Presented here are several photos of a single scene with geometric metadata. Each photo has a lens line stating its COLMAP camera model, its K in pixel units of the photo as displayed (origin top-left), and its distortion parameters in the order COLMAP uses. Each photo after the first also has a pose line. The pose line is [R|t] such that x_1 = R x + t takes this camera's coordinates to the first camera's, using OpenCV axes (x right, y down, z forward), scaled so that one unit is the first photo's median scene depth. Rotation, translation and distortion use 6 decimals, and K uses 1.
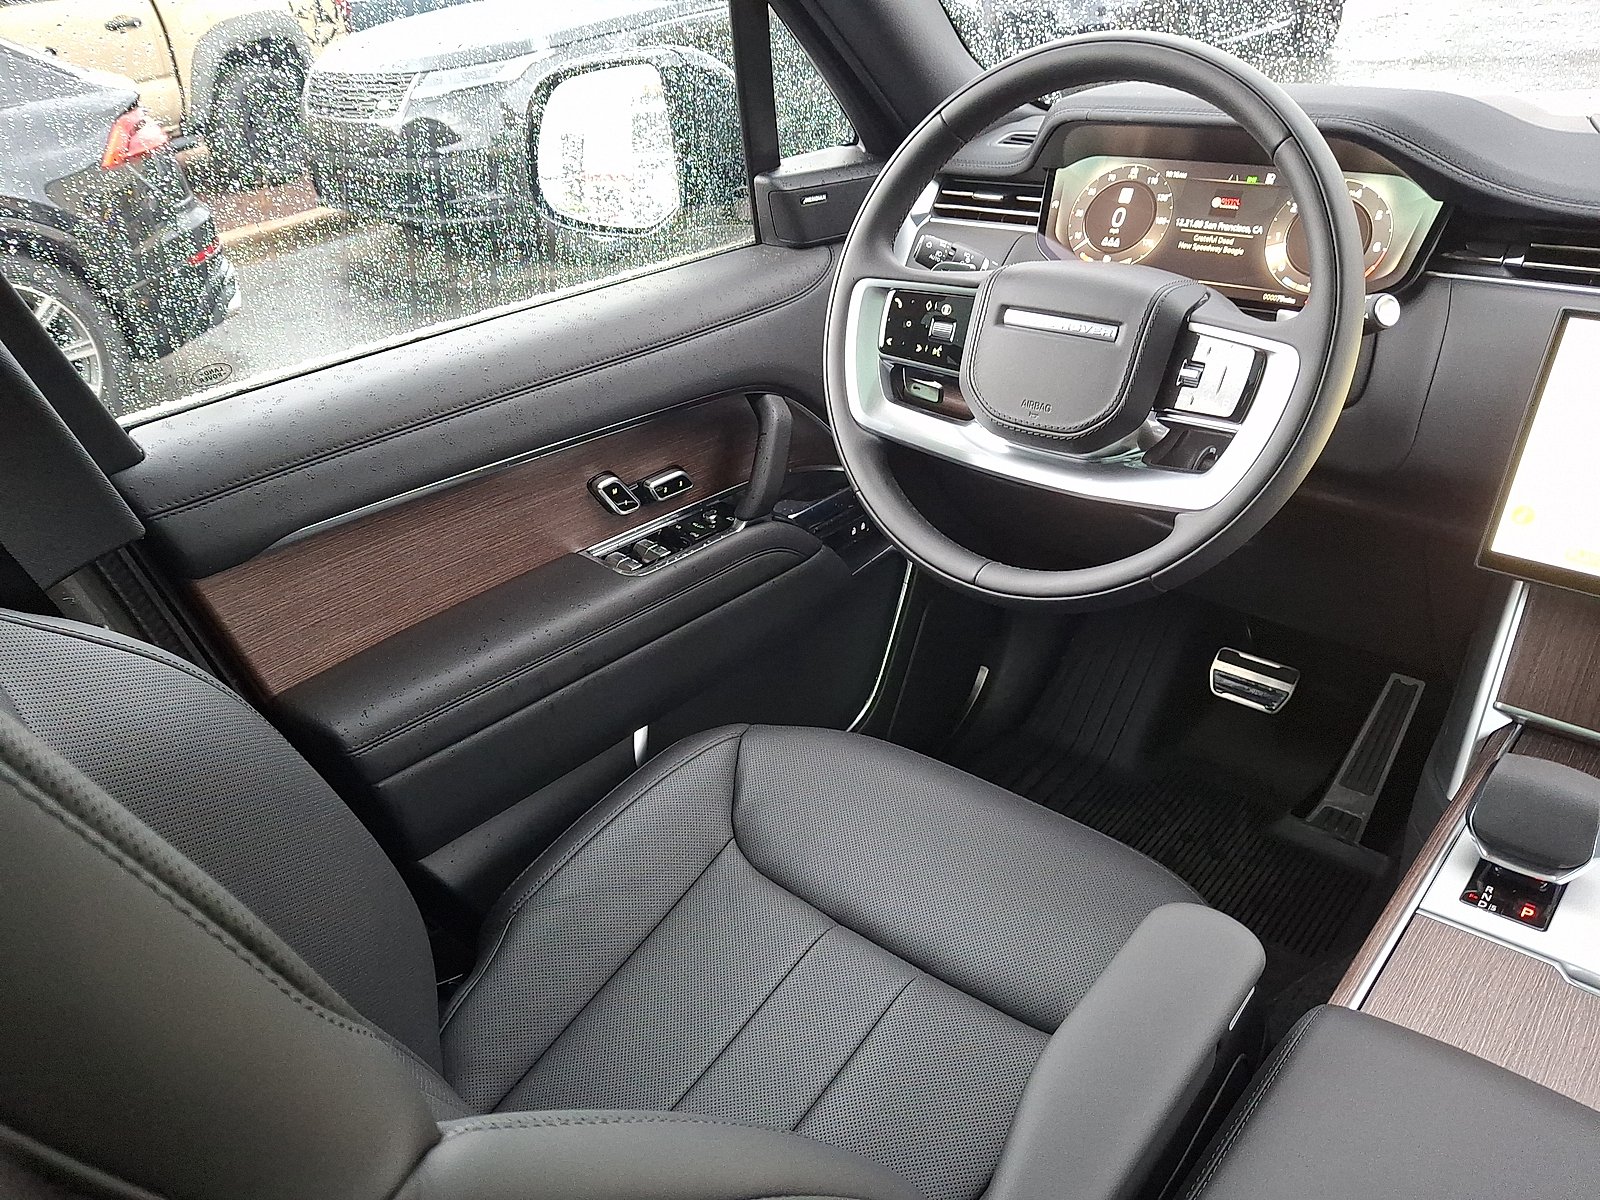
lens RADIAL K [[1198.1, 0, 816.9], [0, 1198.1, 579.8], [0, 0, 1]] dist [0.051152, -0.102056]
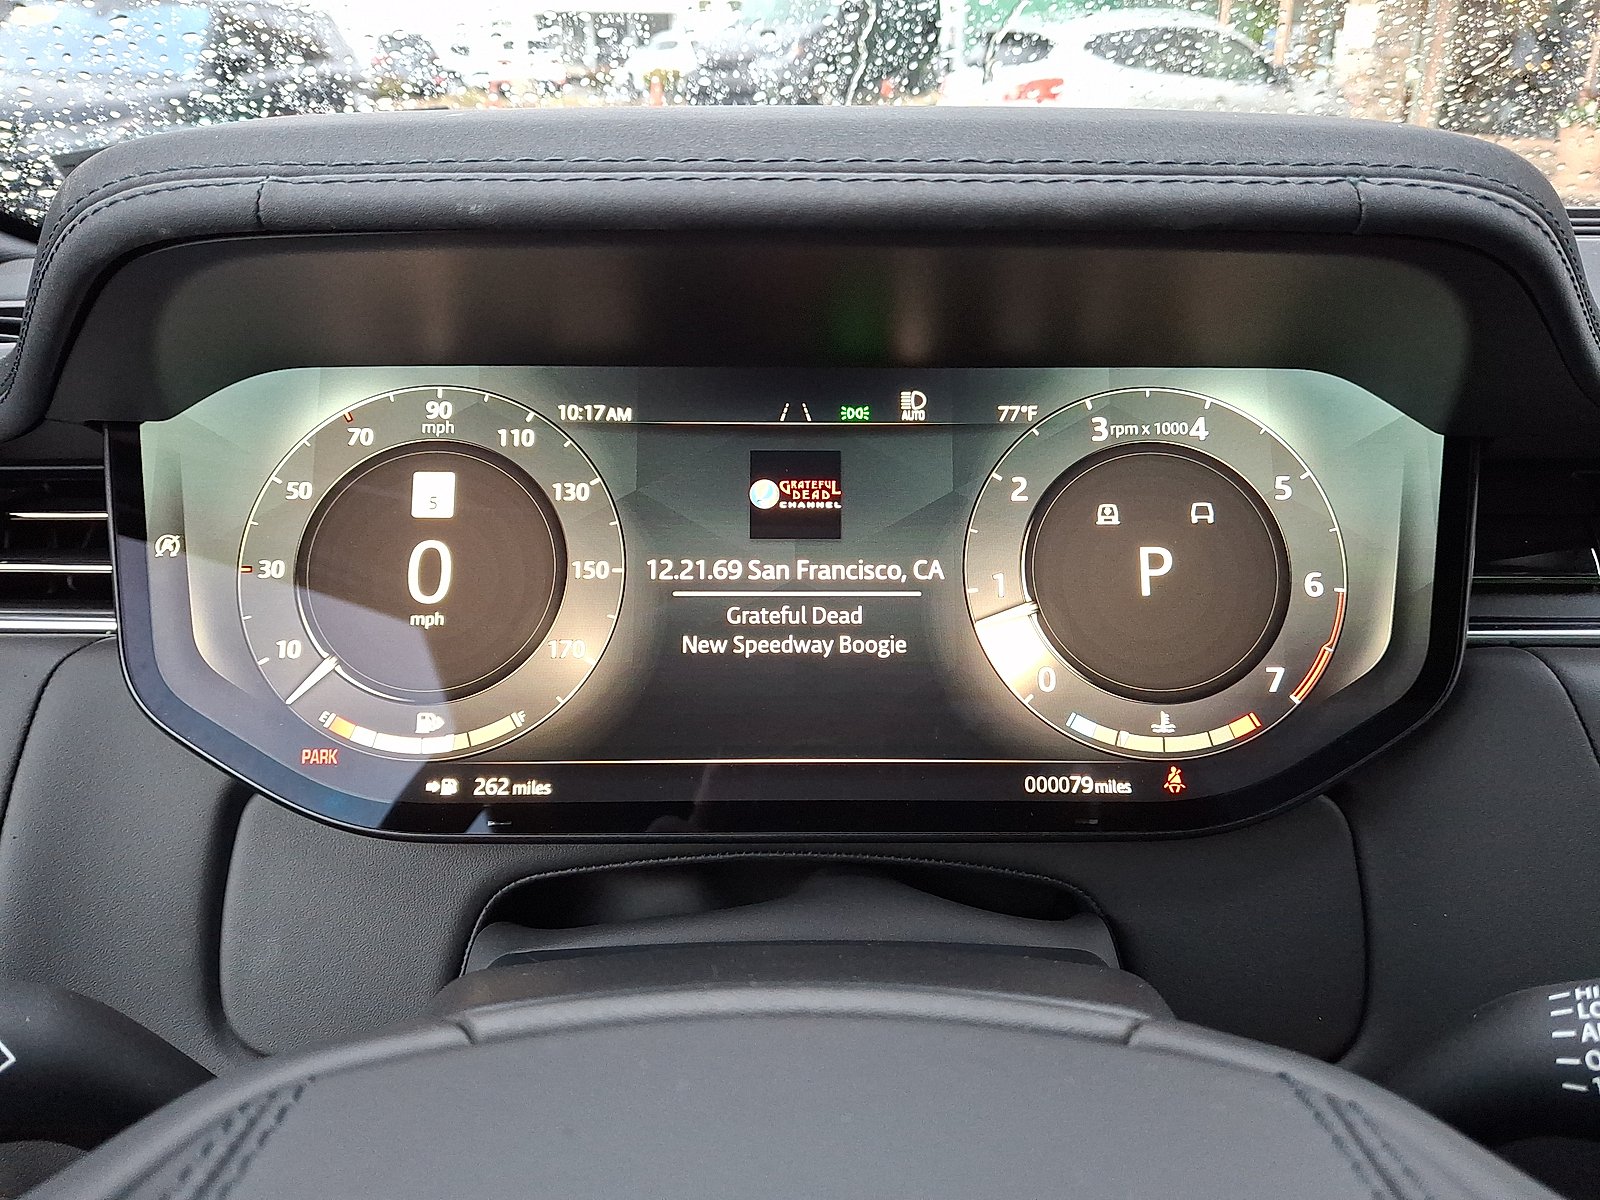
lens RADIAL K [[1198.1, 0, 807.9], [0, 1198.1, 601.2], [0, 0, 1]] dist [0.051152, -0.102056]
pose [[0.752175, -0.203289, 0.626822, 0.144985], [0.266719, 0.963745, -0.007499, -0.281352], [-0.602572, 0.172826, 0.779126, 0.762289]]
